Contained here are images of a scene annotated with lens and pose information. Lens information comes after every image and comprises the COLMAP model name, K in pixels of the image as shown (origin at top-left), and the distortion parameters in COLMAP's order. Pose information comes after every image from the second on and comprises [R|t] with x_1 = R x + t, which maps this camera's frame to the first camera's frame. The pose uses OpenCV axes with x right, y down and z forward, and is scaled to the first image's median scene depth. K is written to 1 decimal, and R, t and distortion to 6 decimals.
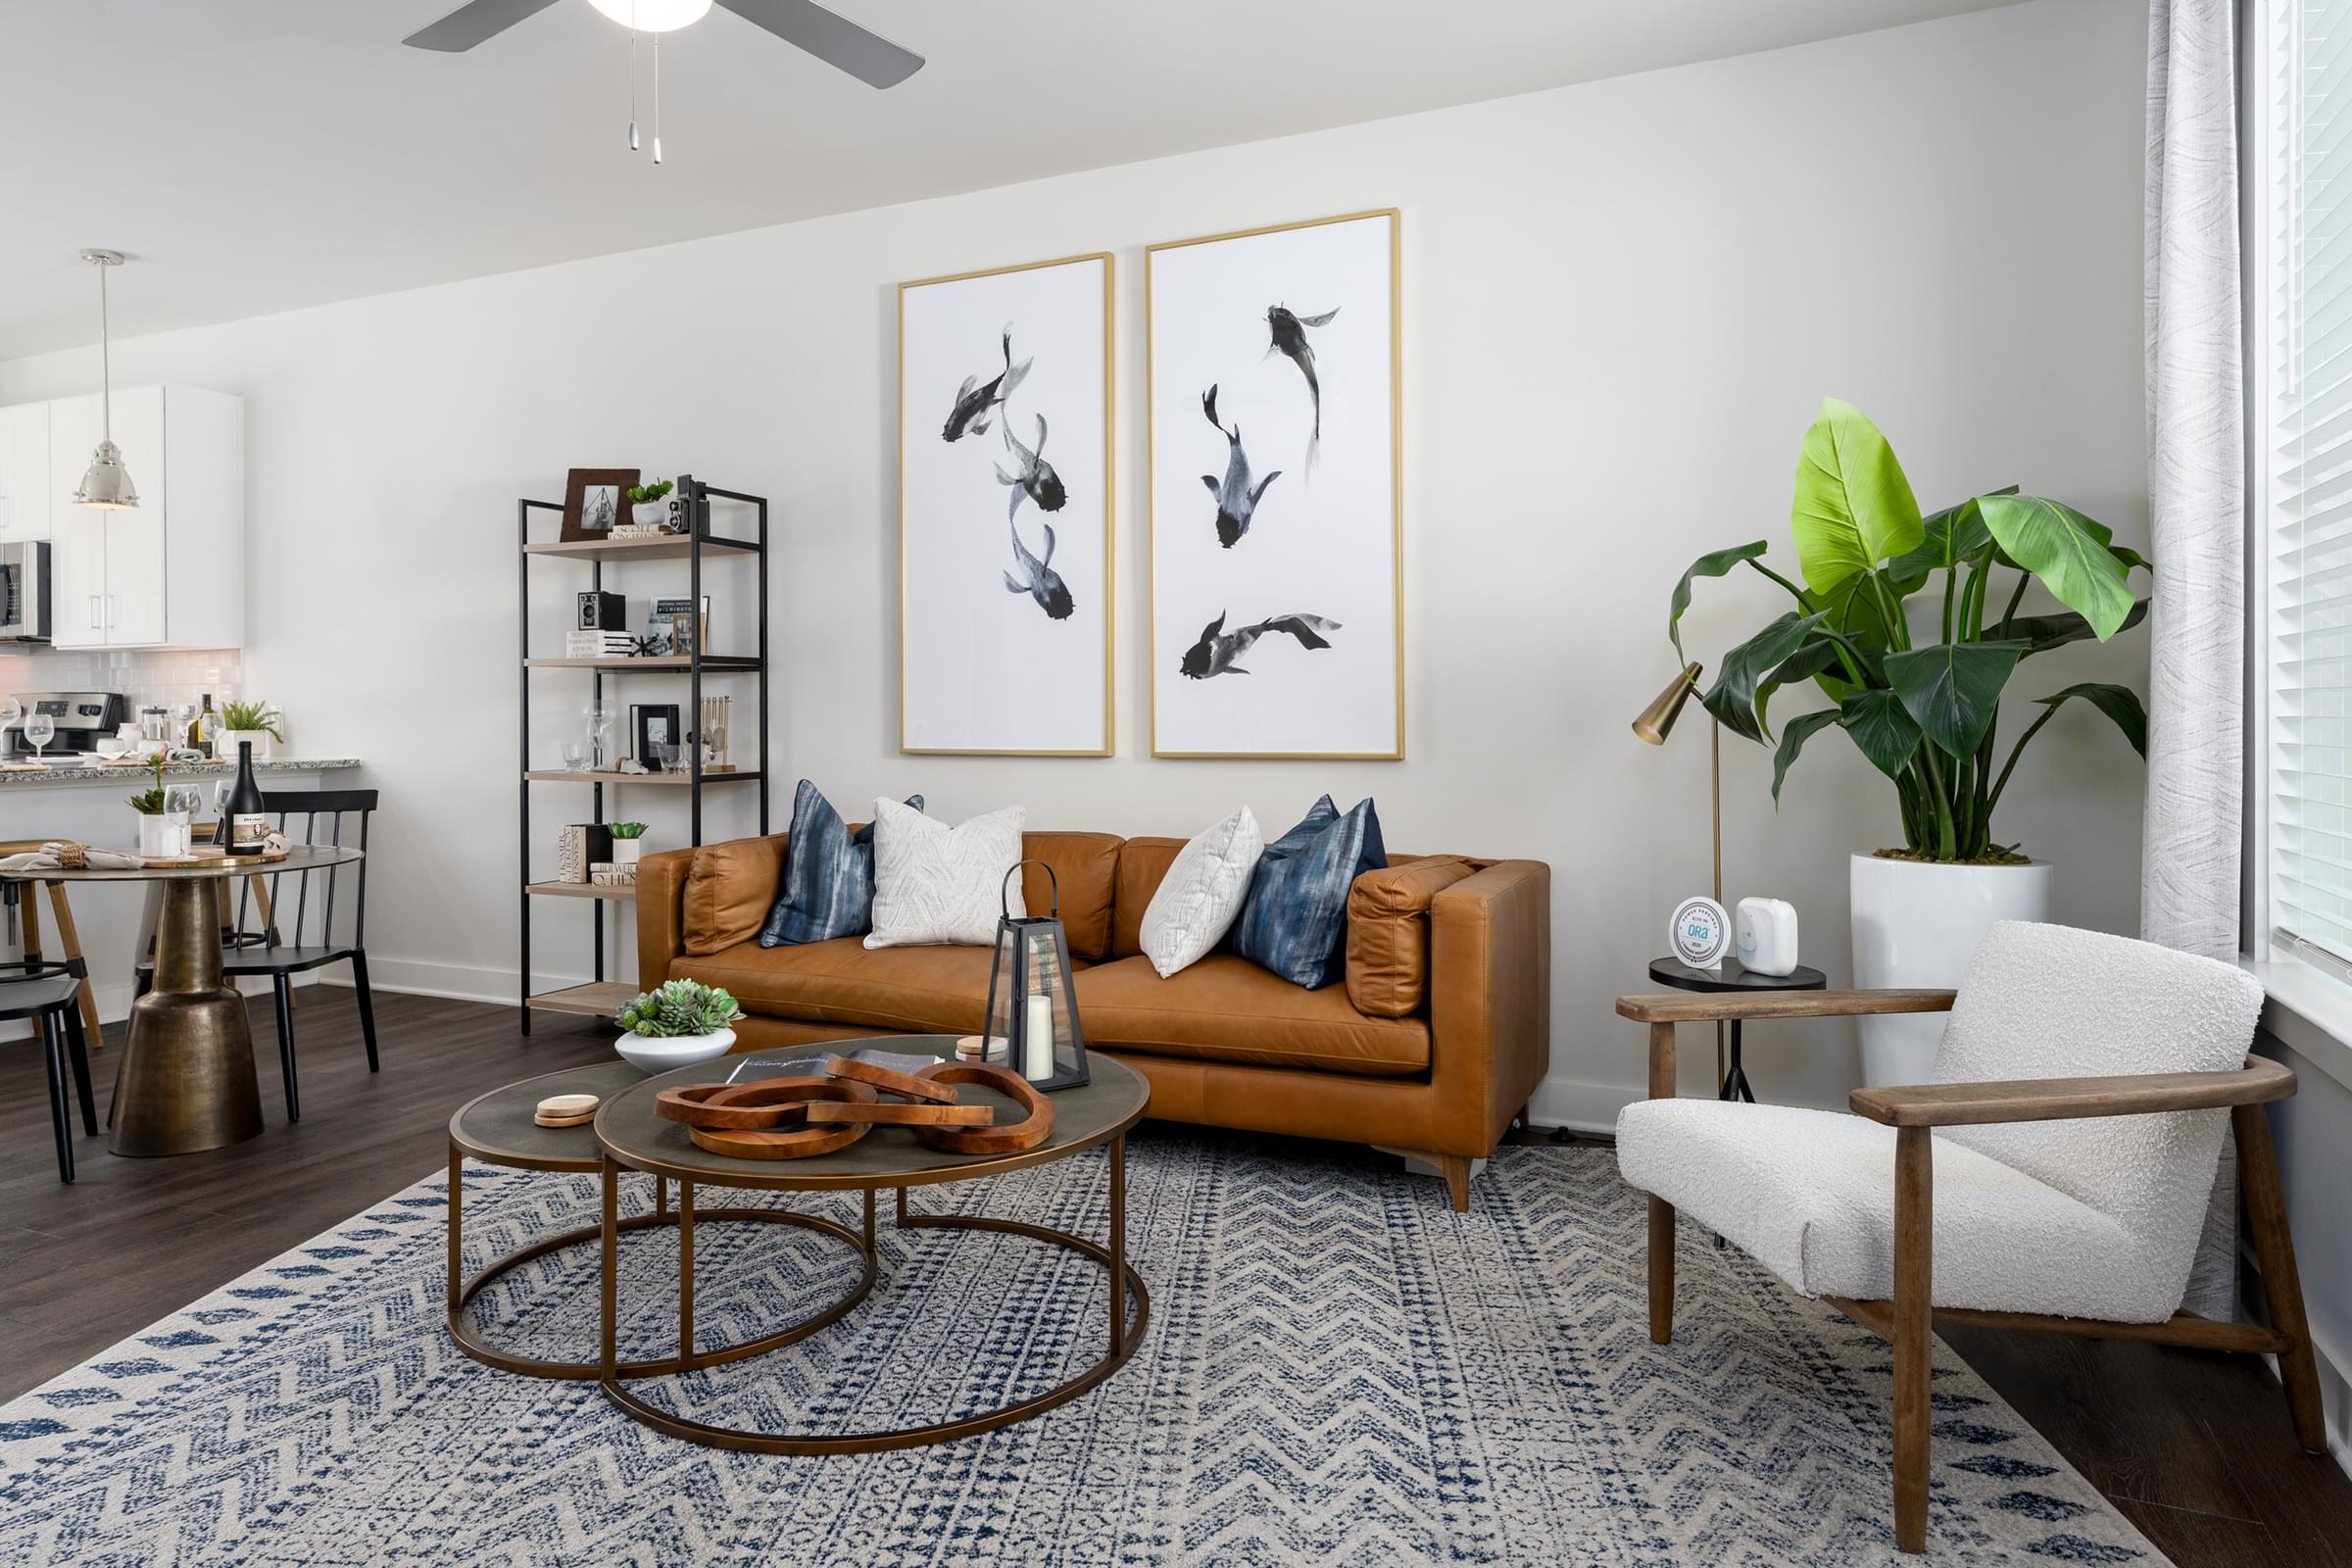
lens RADIAL K [[1440.9, 0, 1201.6], [0, 1440.9, 722.8], [0, 0, 1]] dist [0.001380, 0.000325]
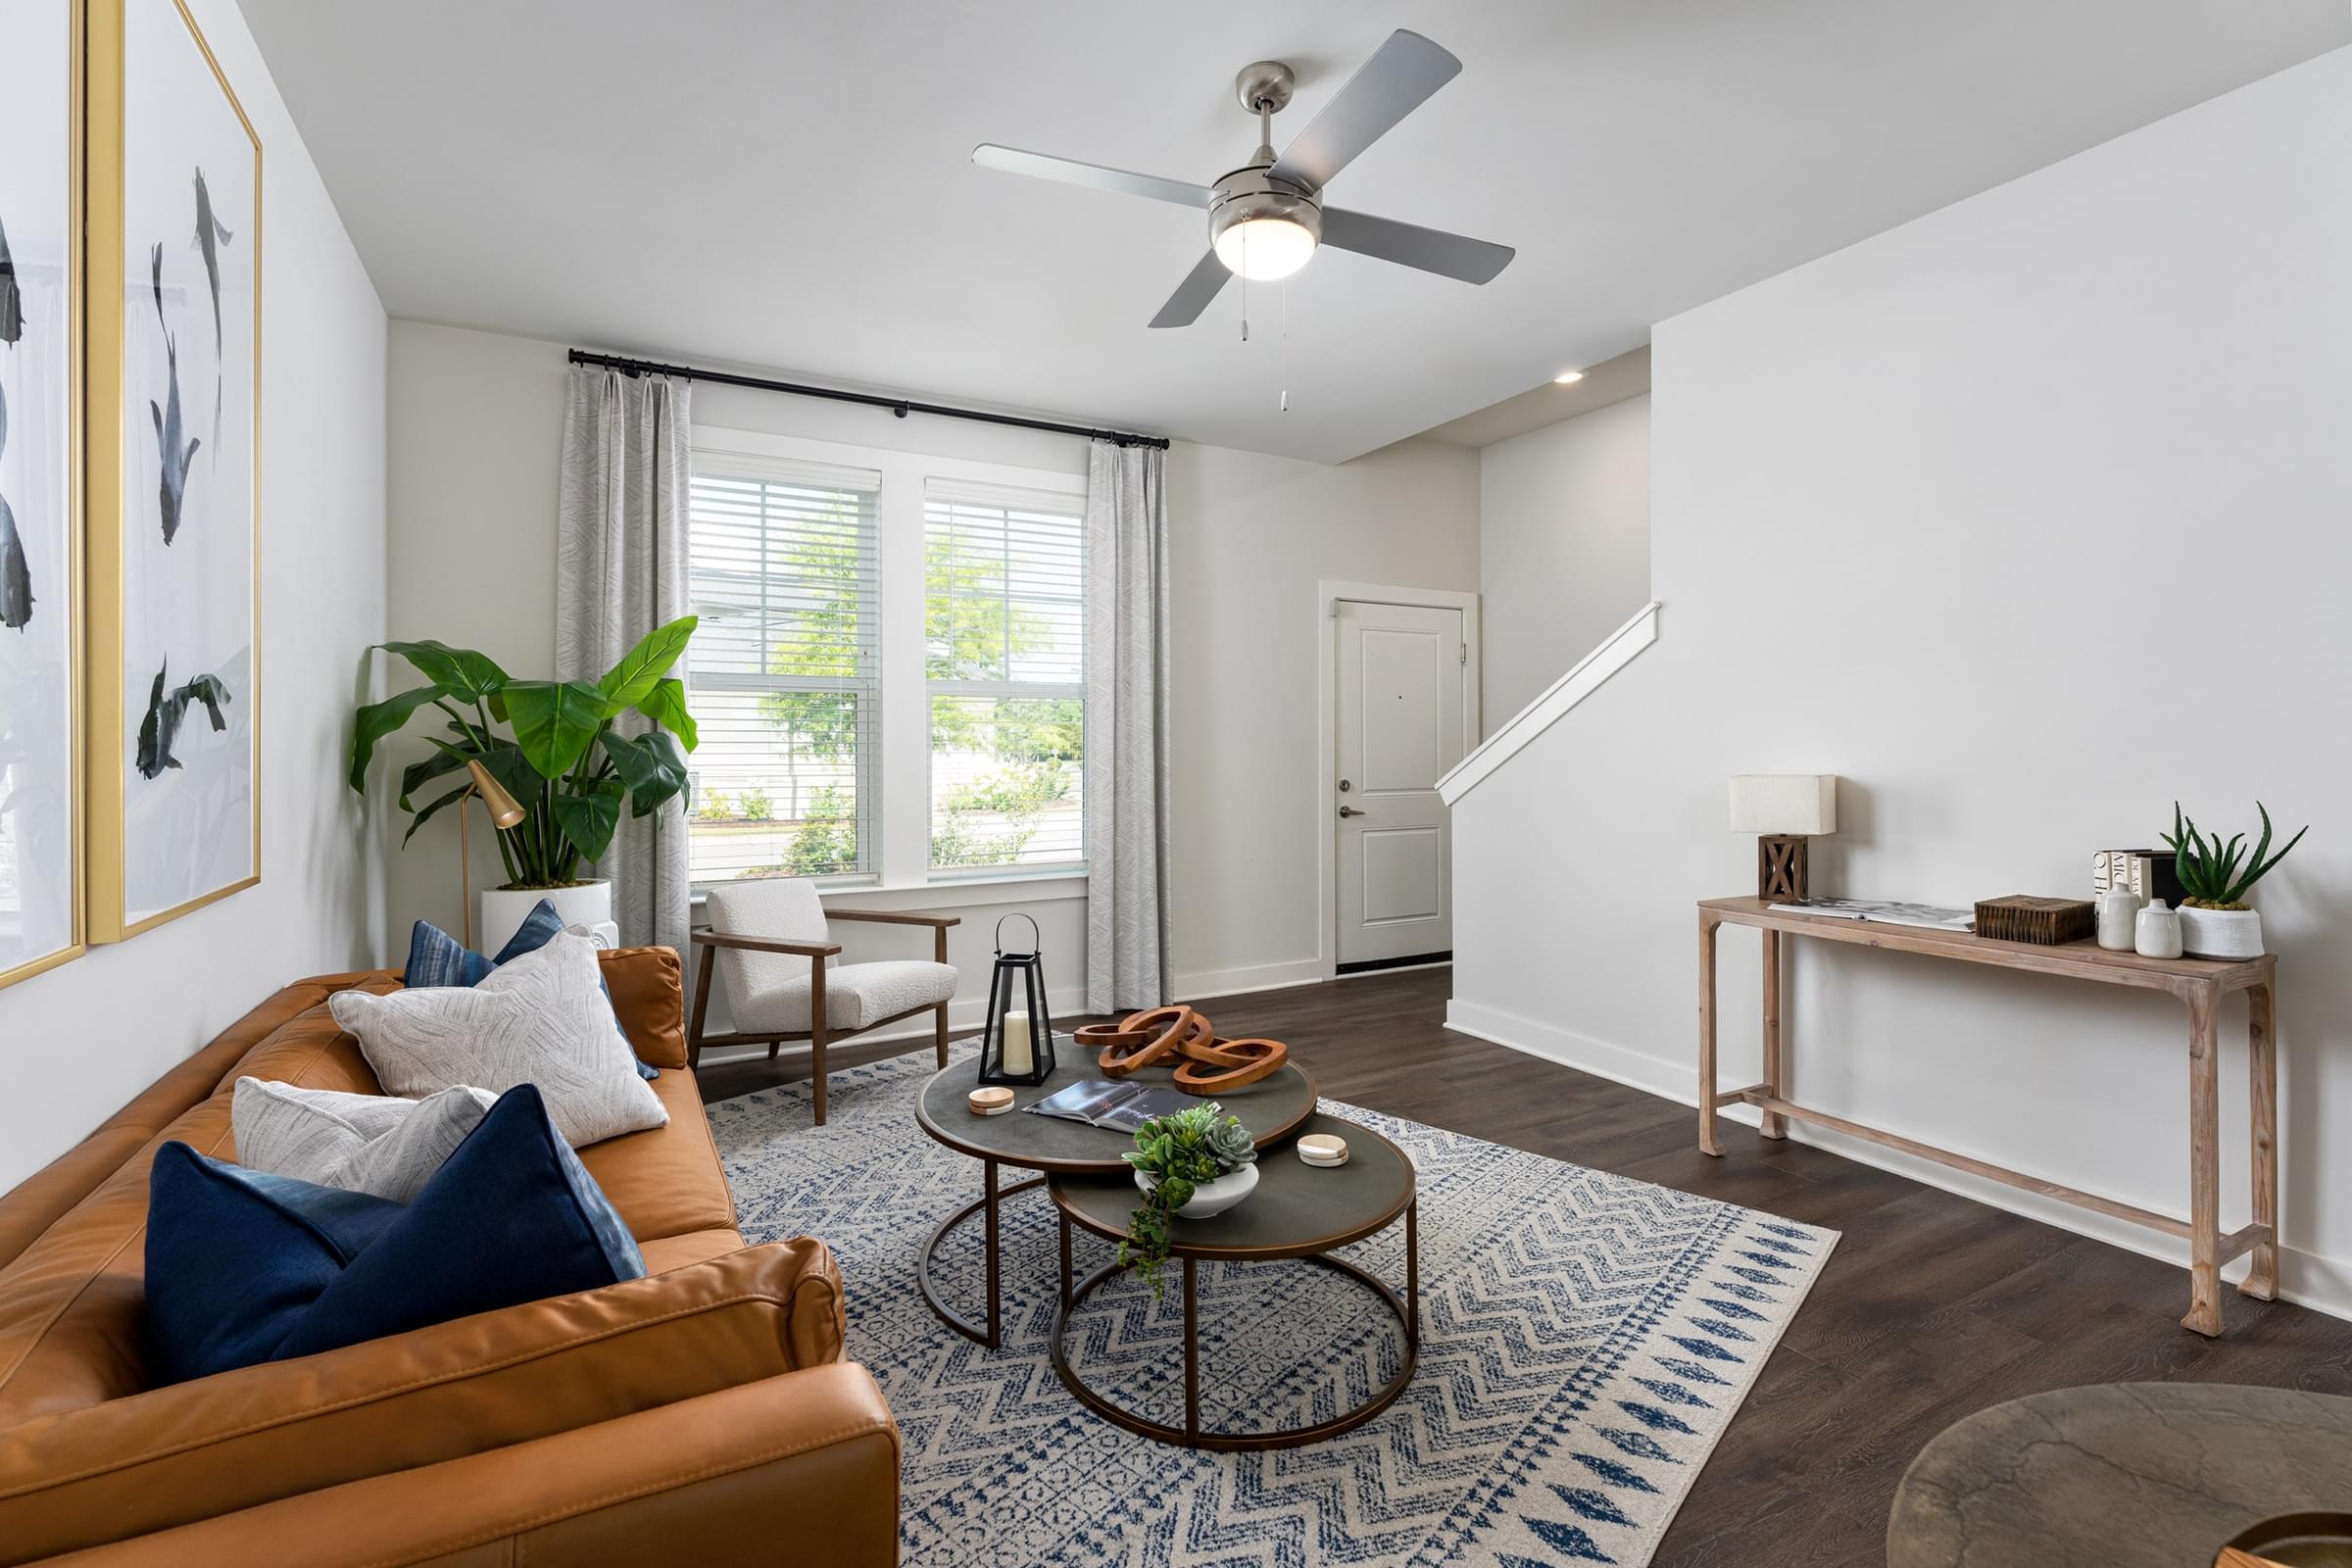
lens RADIAL K [[1043.7, 0, 1173.2], [0, 1043.7, 750.0], [0, 0, 1]] dist [-0.001669, -0.000262]
pose [[-0.786037, 0.006526, 0.618145, -0.545678], [0.011784, 0.999921, 0.004428, -0.038680], [-0.618067, 0.010764, -0.786052, 1.089030]]
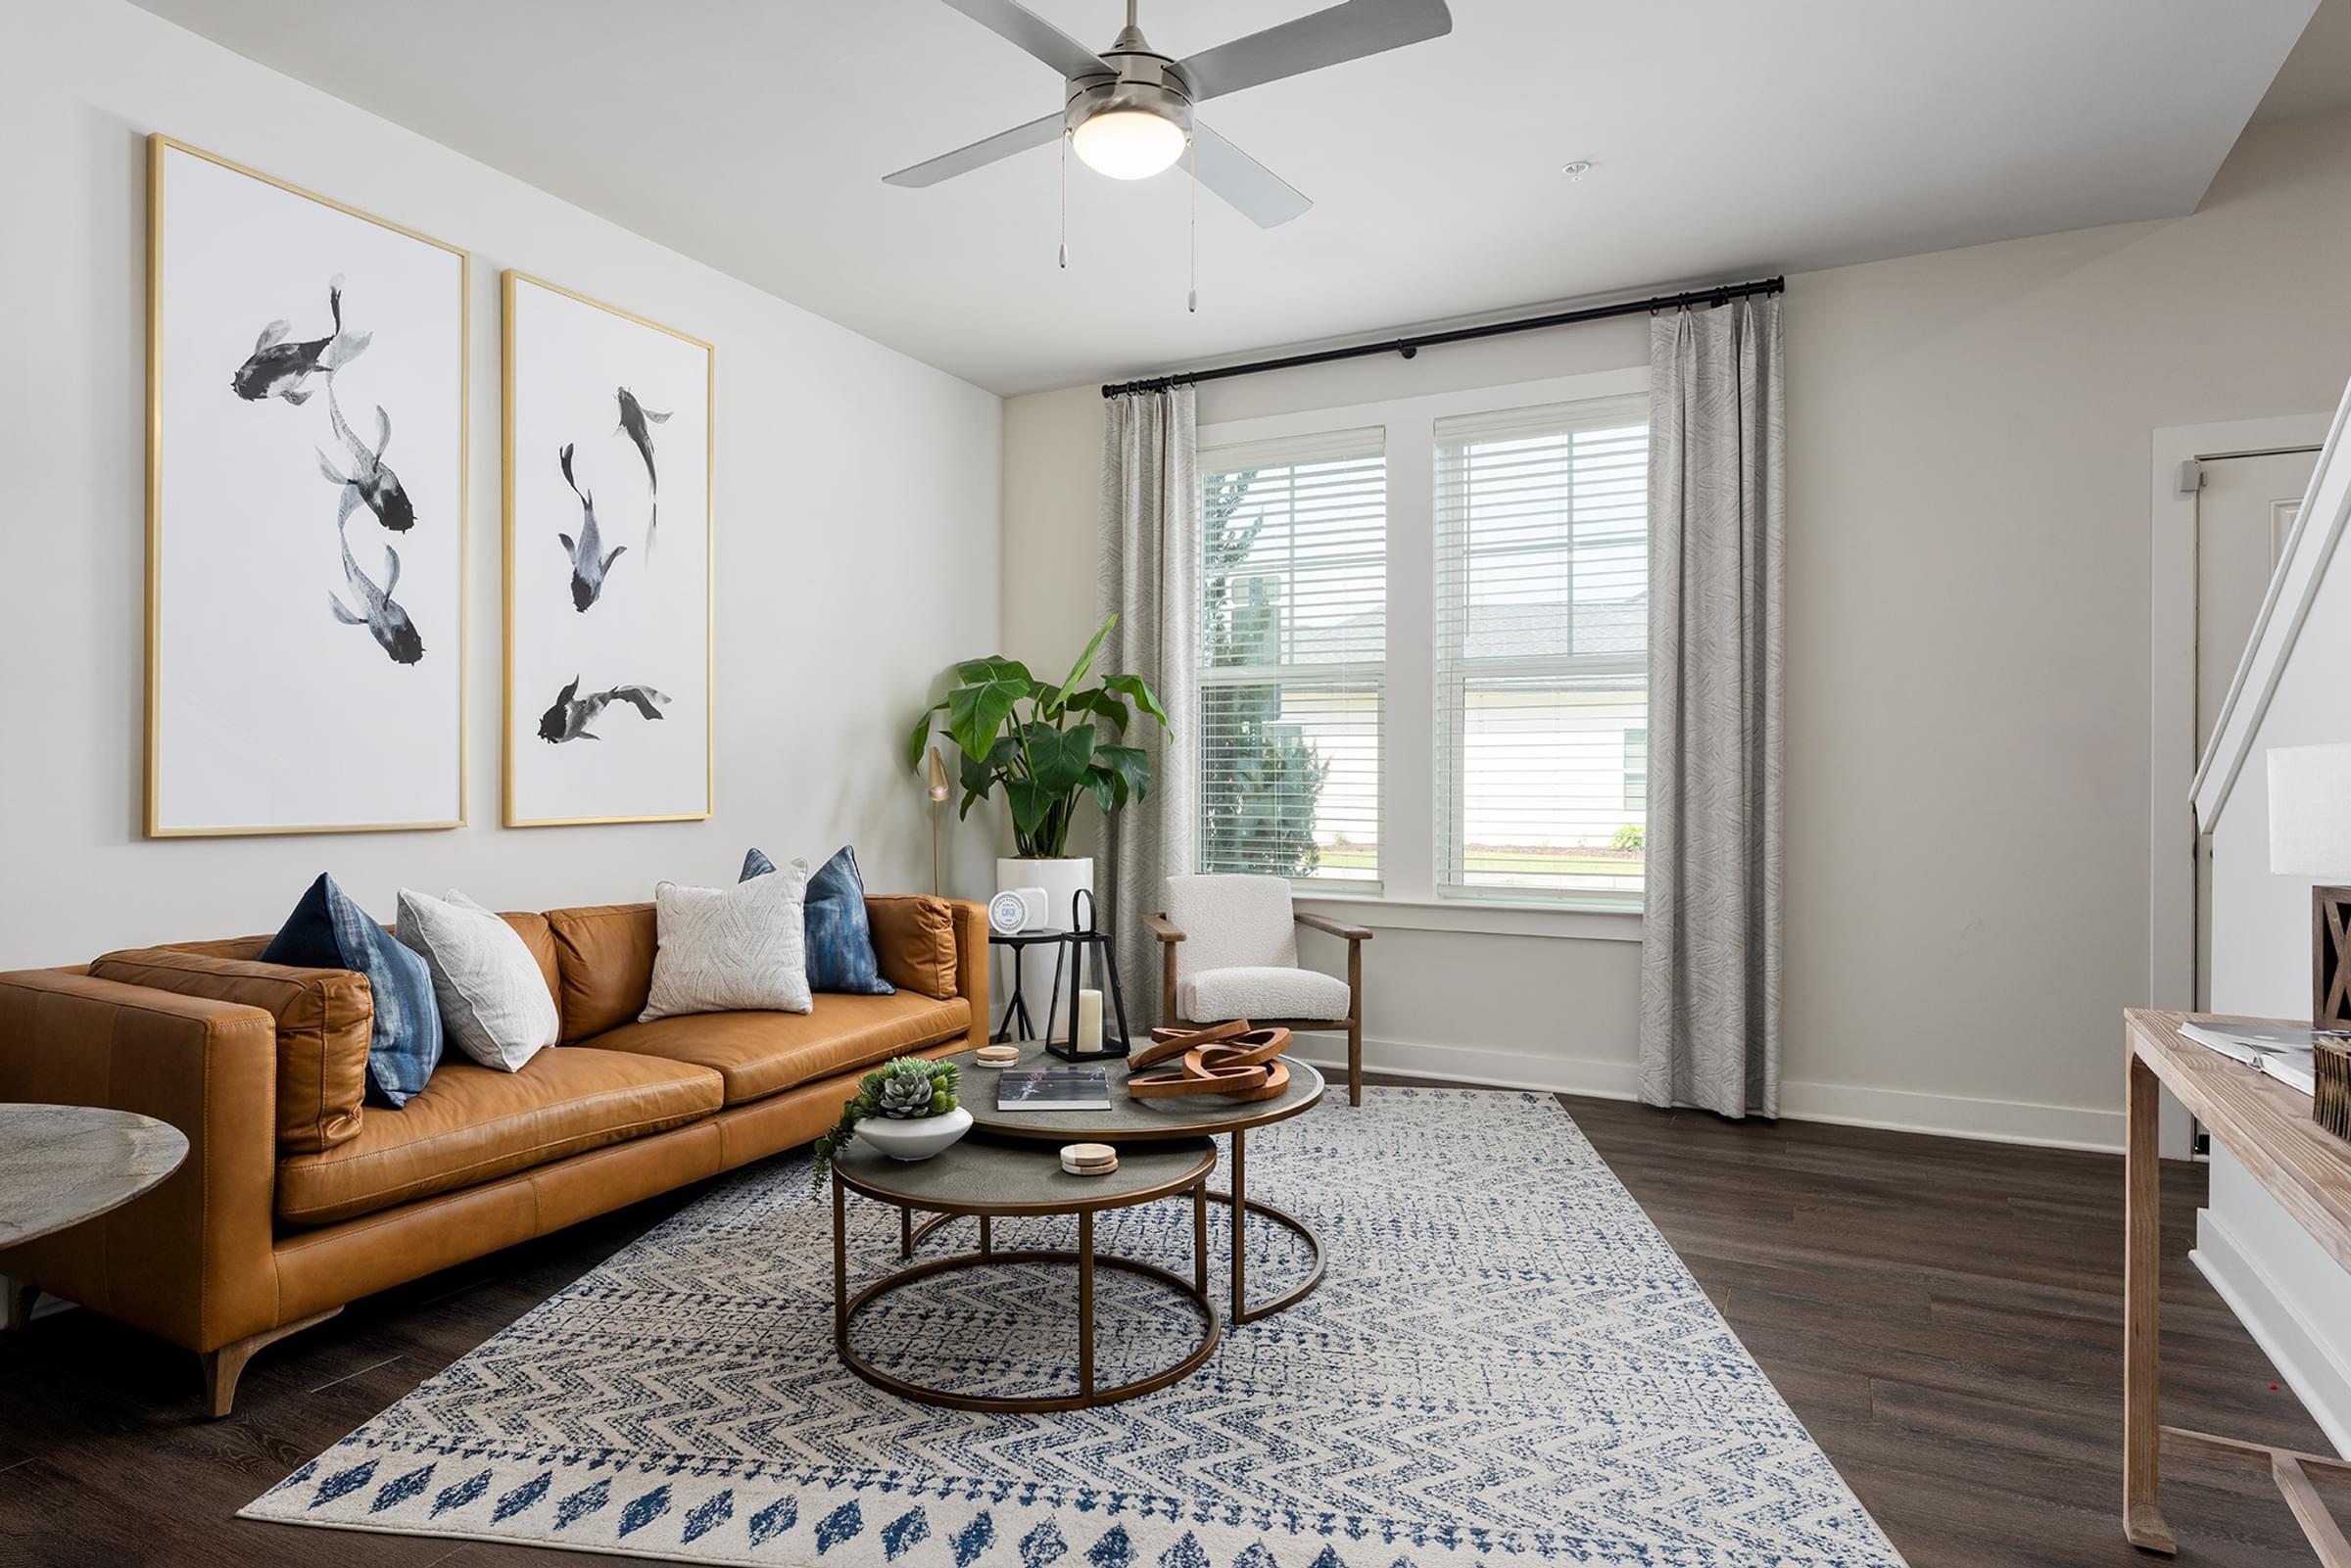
lens RADIAL K [[1328.9, 0, 1119.5], [0, 1328.9, 784.2], [0, 0, 1]] dist [-0.001547, 0.000184]
pose [[0.081191, -0.001193, 0.996698, -0.872784], [0.005406, 0.999985, 0.000756, -0.001495], [-0.996684, 0.005327, 0.081196, 0.562778]]
